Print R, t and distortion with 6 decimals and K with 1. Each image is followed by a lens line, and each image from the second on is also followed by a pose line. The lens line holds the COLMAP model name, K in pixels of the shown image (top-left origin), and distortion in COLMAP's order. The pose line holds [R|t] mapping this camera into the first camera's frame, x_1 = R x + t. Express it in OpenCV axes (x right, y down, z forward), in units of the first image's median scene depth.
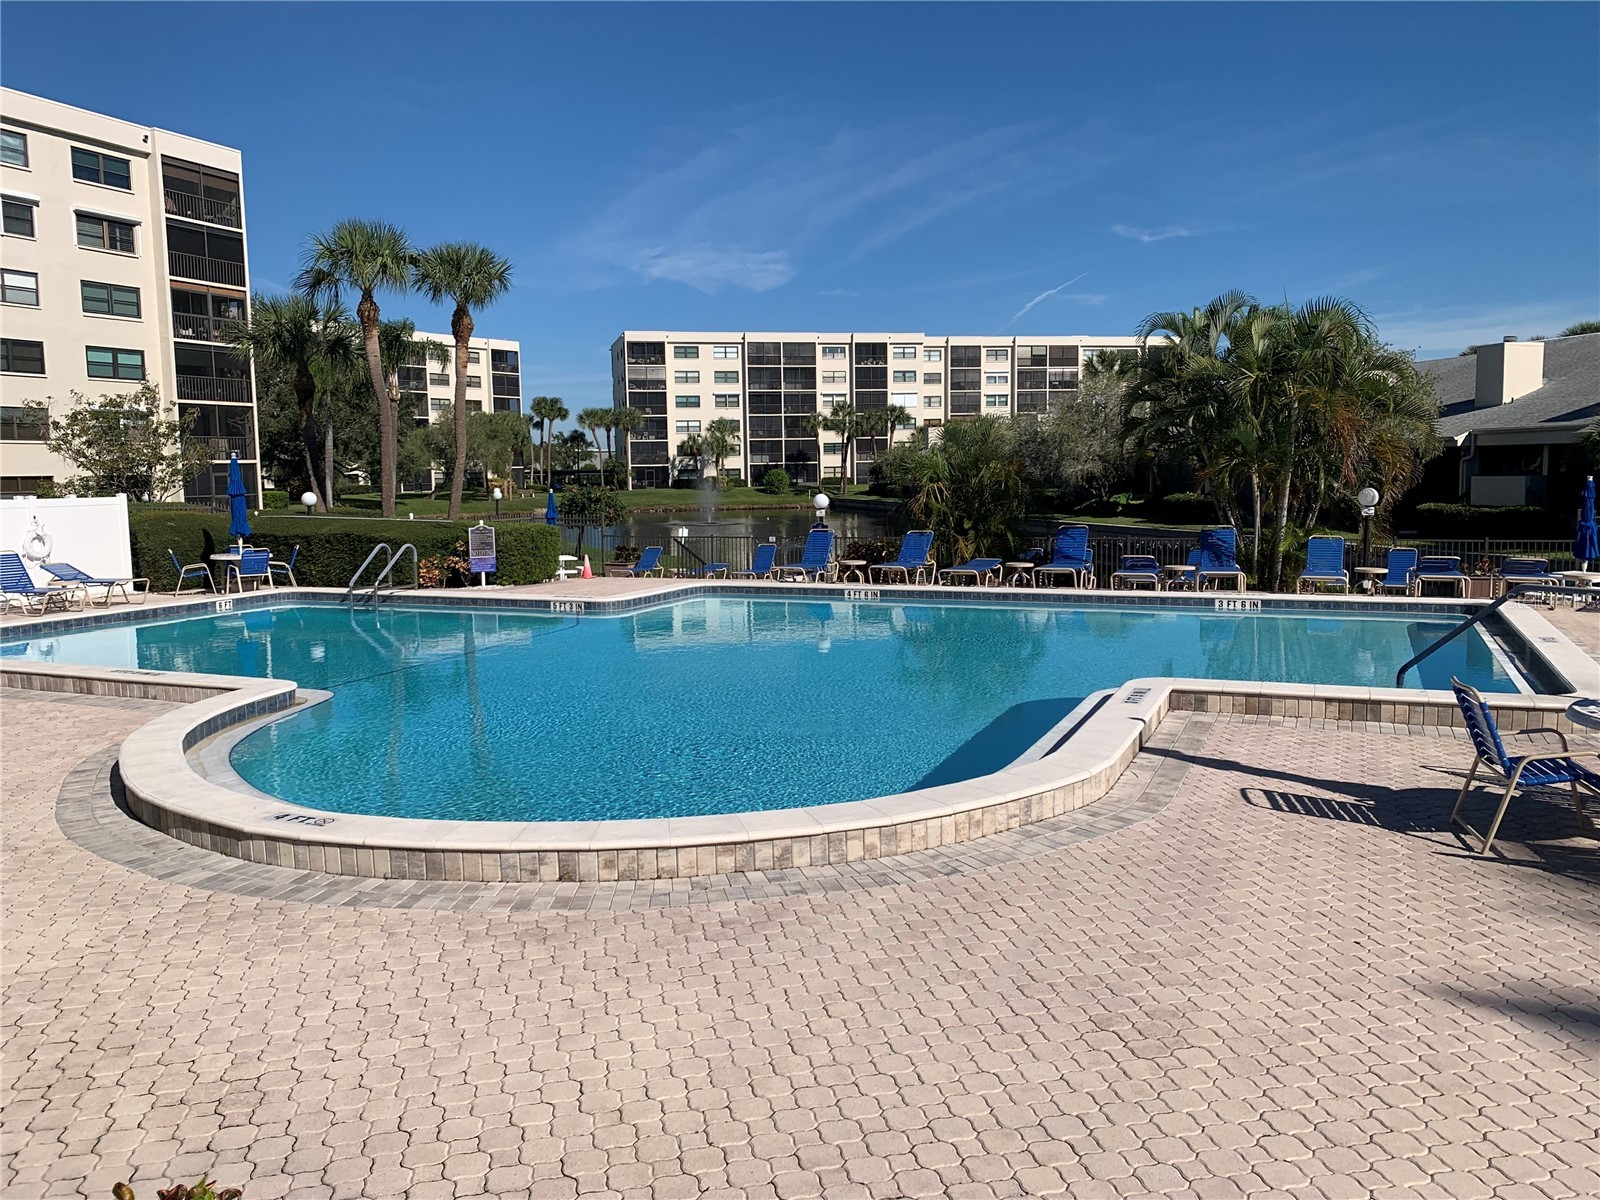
lens RADIAL K [[1227.0, 0, 794.2], [0, 1227.0, 601.4], [0, 0, 1]] dist [0.015795, -0.001395]
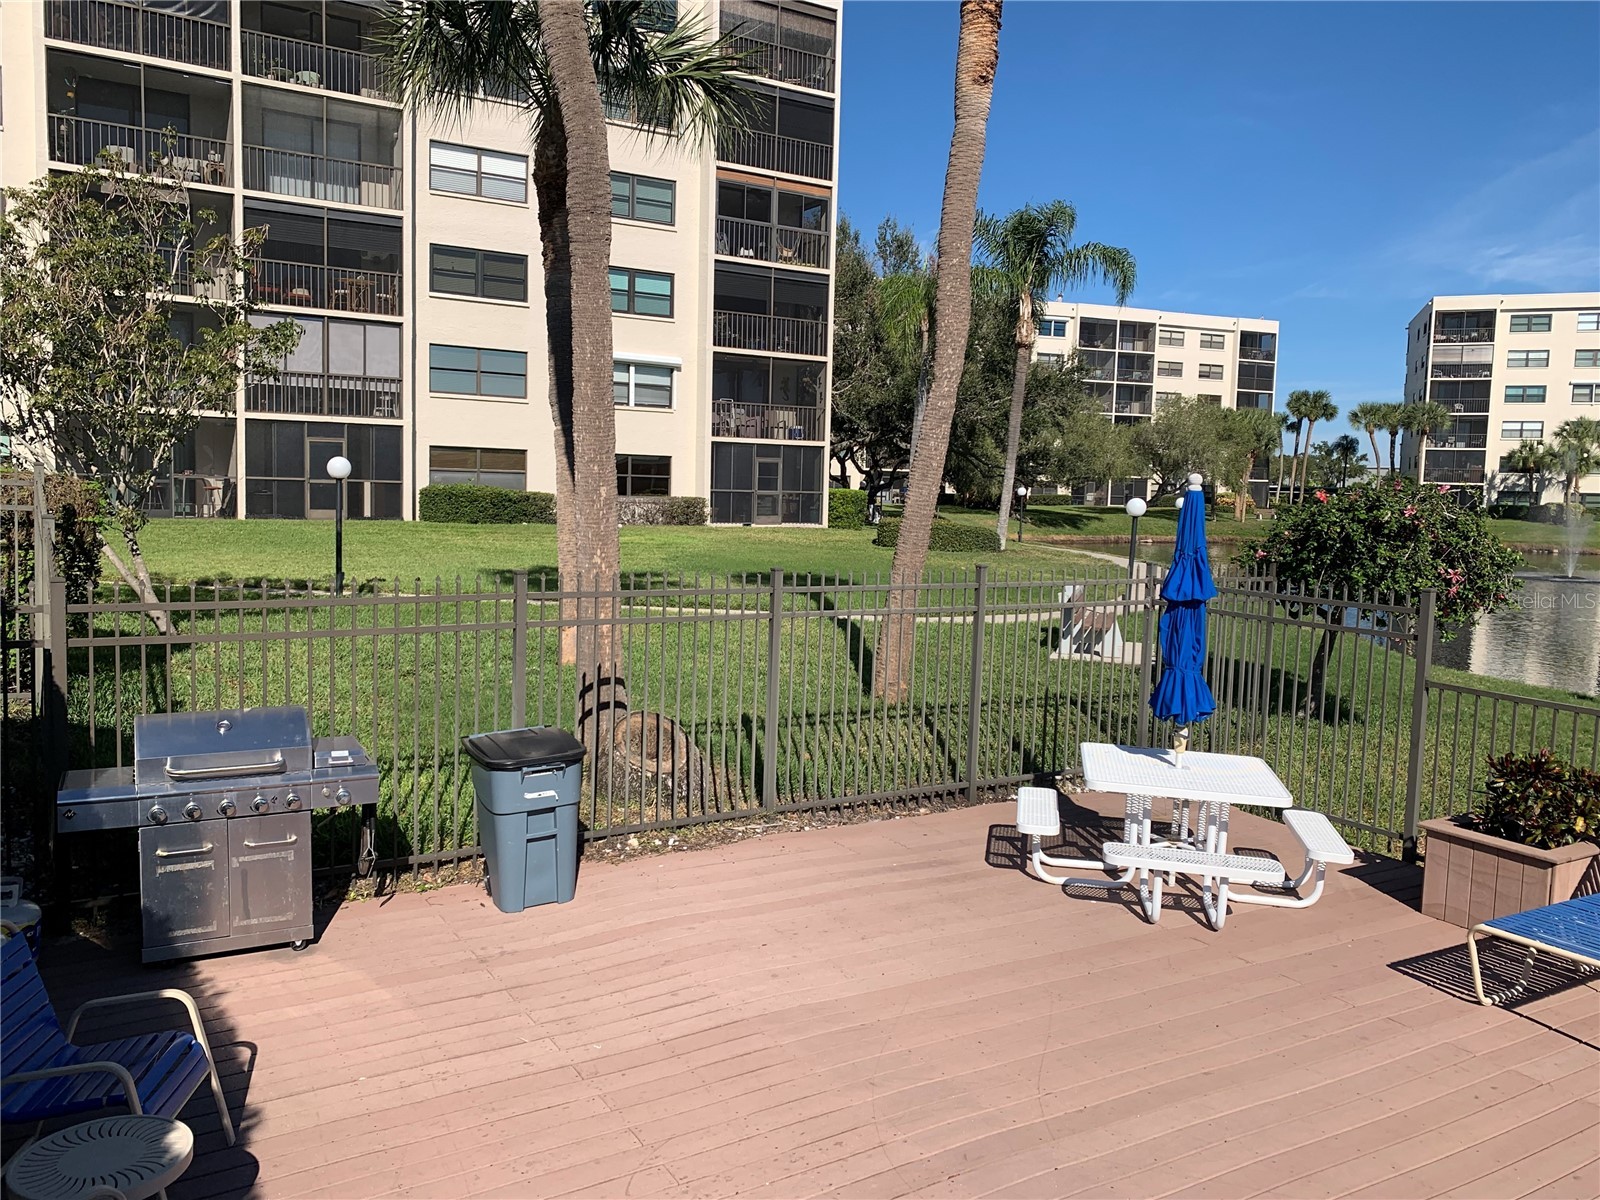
lens RADIAL K [[1227.0, 0, 786.5], [0, 1227.0, 594.6], [0, 0, 1]] dist [0.015795, -0.001395]
pose [[0.825639, 0.089857, -0.556997, -0.032981], [-0.100459, 0.994874, 0.011586, -0.016557], [0.555183, 0.046389, 0.830434, 0.196925]]
